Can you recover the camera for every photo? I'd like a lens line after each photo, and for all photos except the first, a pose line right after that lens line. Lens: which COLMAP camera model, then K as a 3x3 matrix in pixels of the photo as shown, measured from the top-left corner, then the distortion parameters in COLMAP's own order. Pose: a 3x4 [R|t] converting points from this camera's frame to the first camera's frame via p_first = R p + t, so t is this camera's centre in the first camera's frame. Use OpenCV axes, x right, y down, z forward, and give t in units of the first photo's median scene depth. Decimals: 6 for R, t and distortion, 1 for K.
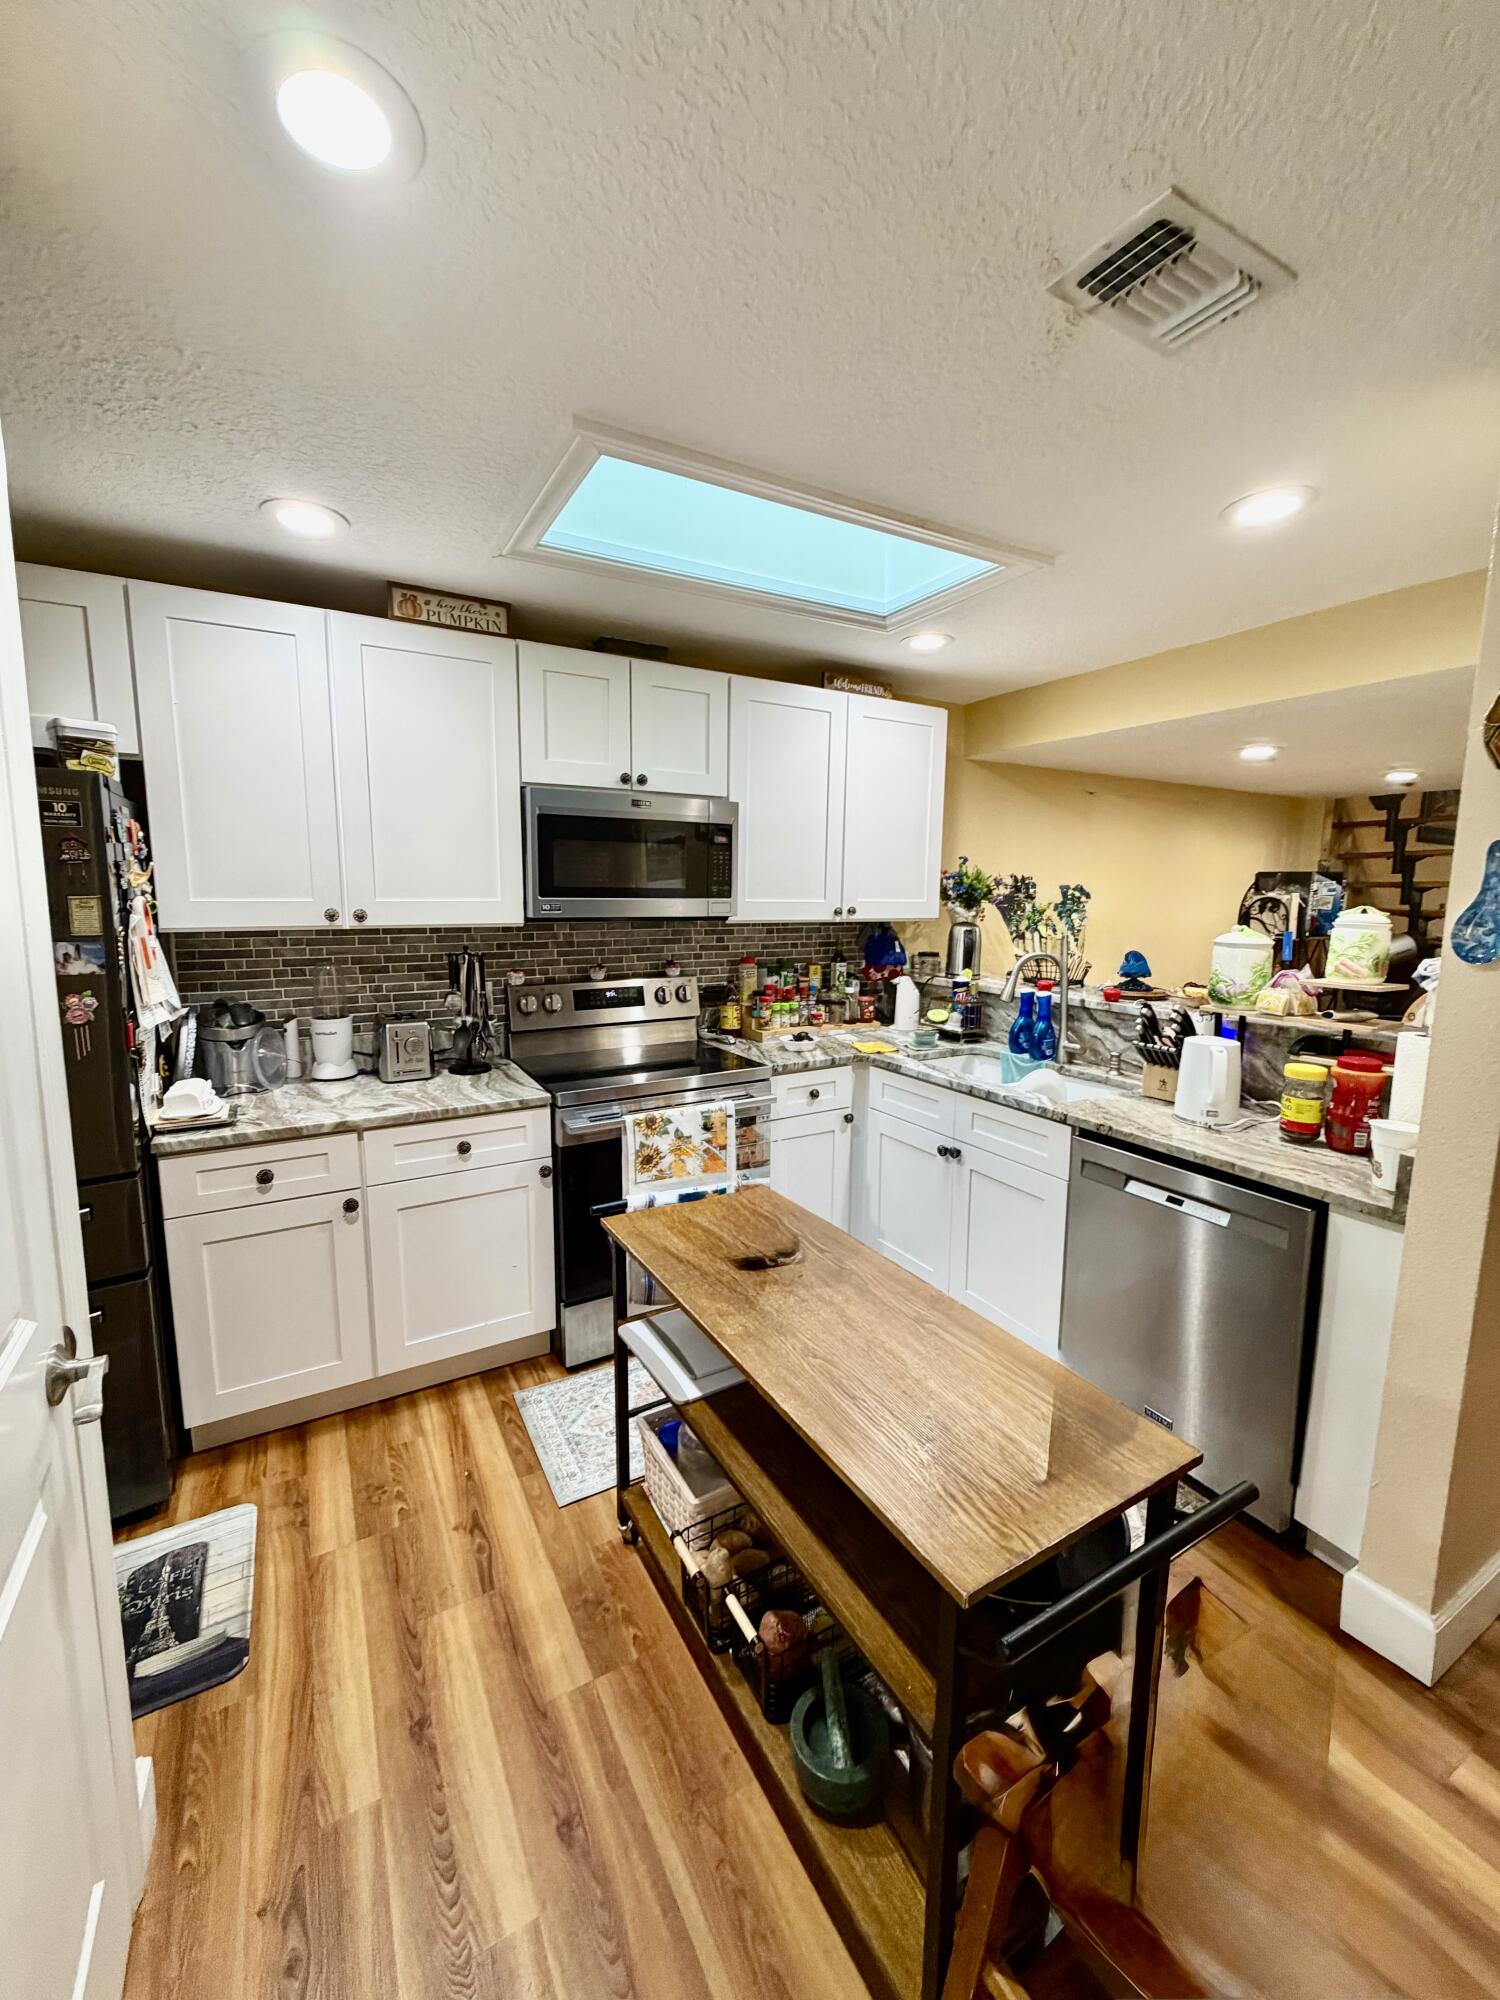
lens RADIAL K [[805.1, 0, 734.2], [0, 805.1, 991.5], [0, 0, 1]] dist [0.002459, 0.000580]
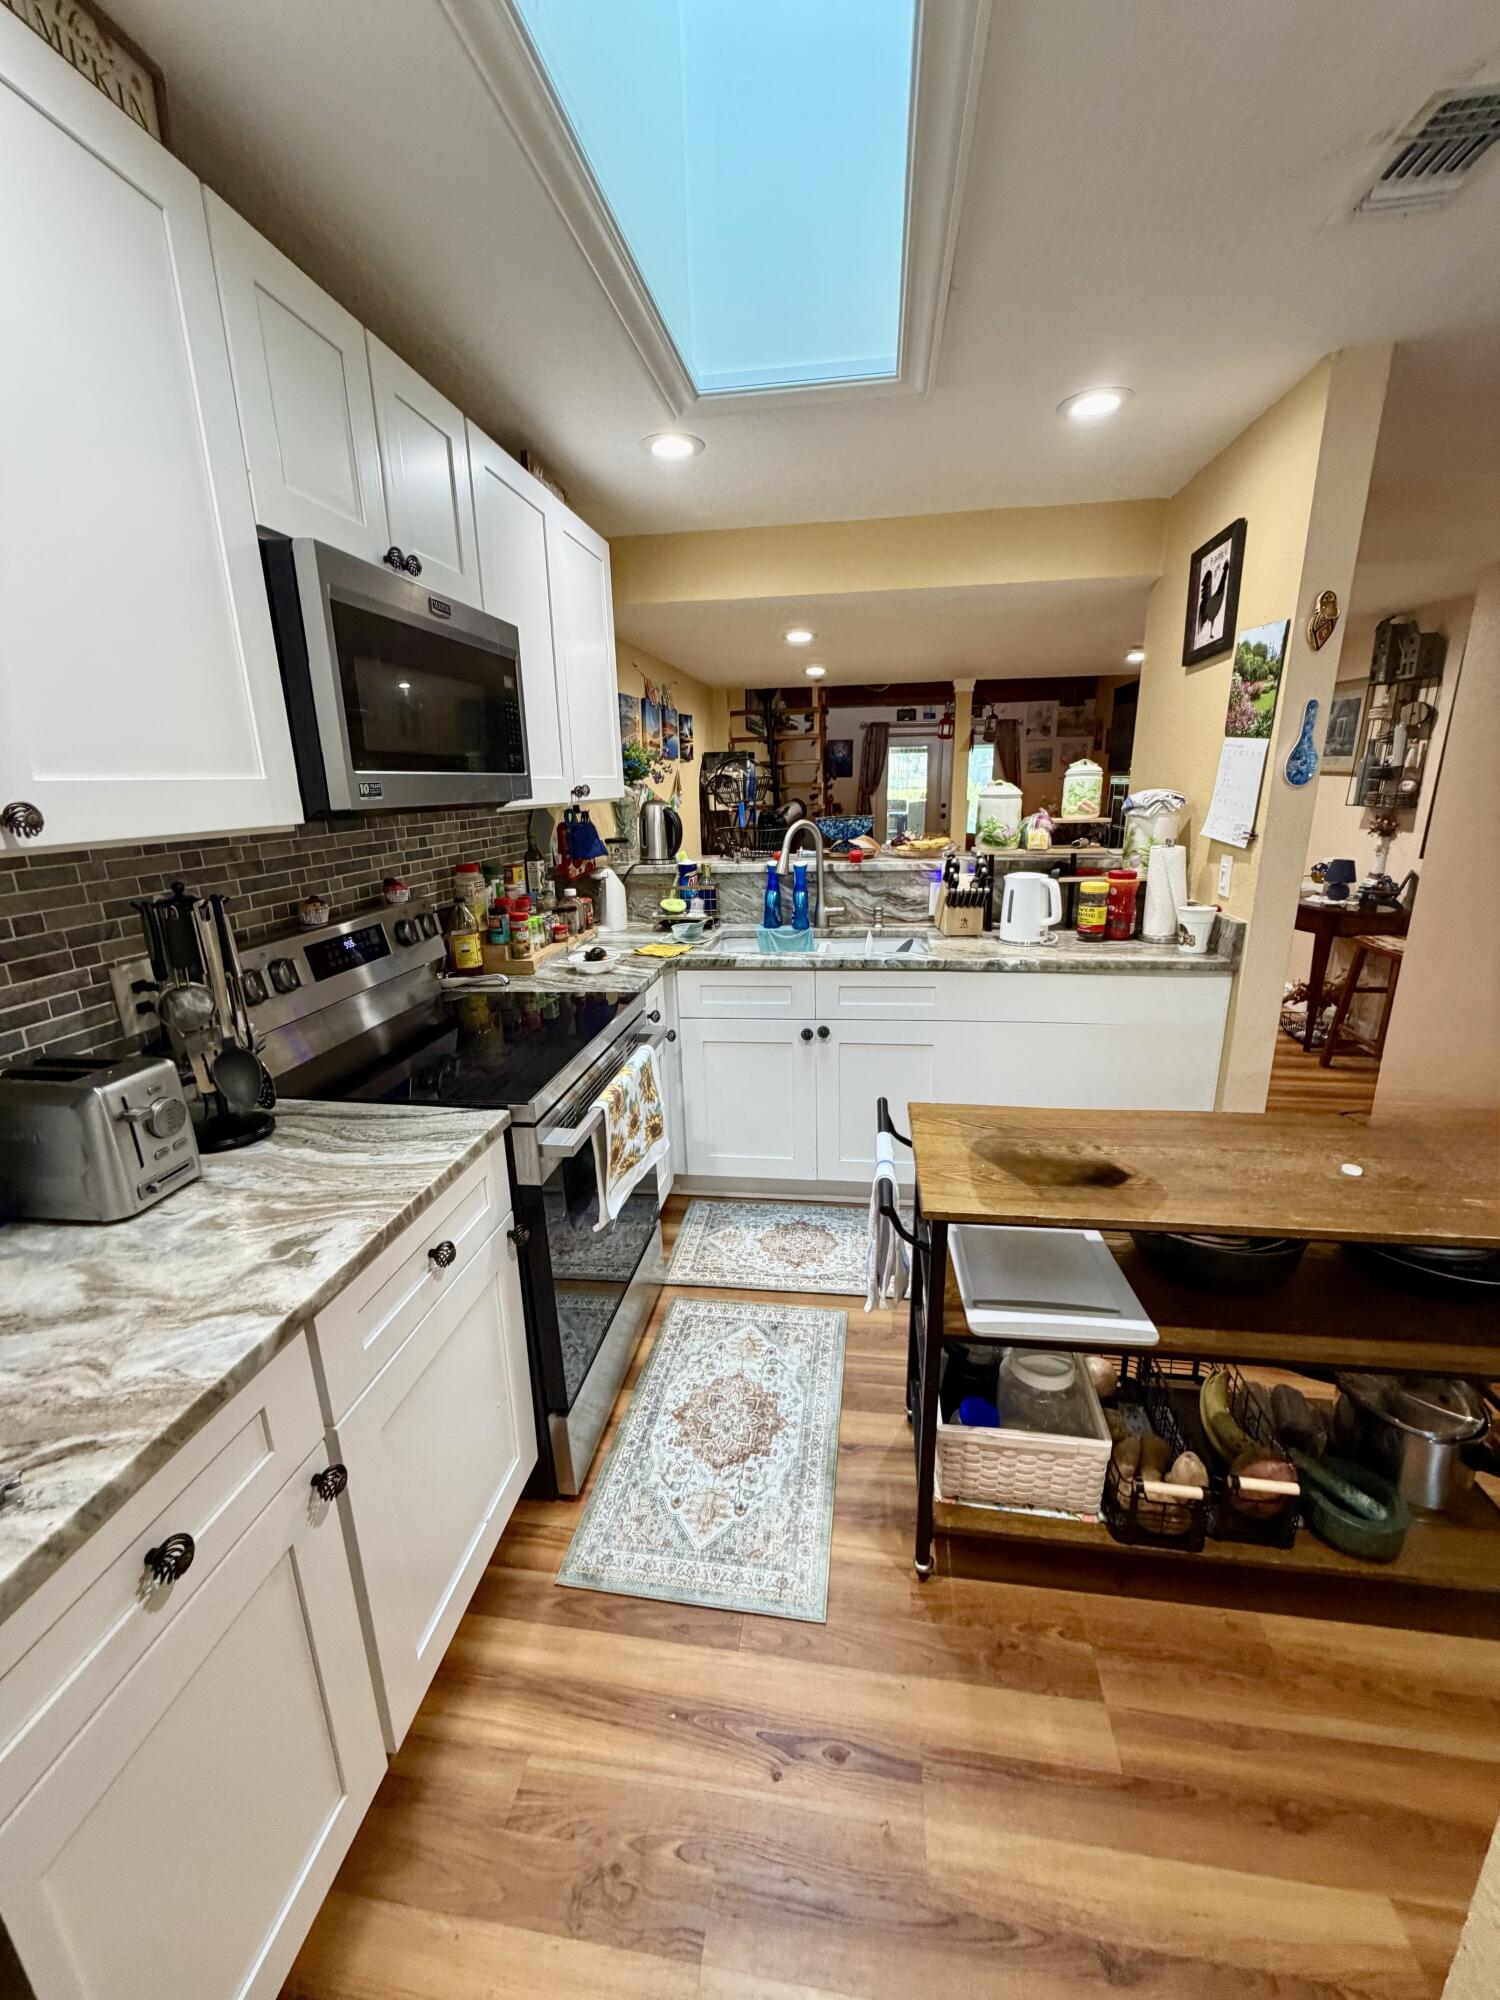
lens RADIAL K [[805.1, 0, 746.3], [0, 805.1, 998.4], [0, 0, 1]] dist [0.002459, 0.000580]
pose [[0.606209, -0.231787, 0.760779, -0.505785], [0.132207, 0.972648, 0.190991, -0.037513], [-0.784239, -0.015200, 0.620272, 0.459059]]
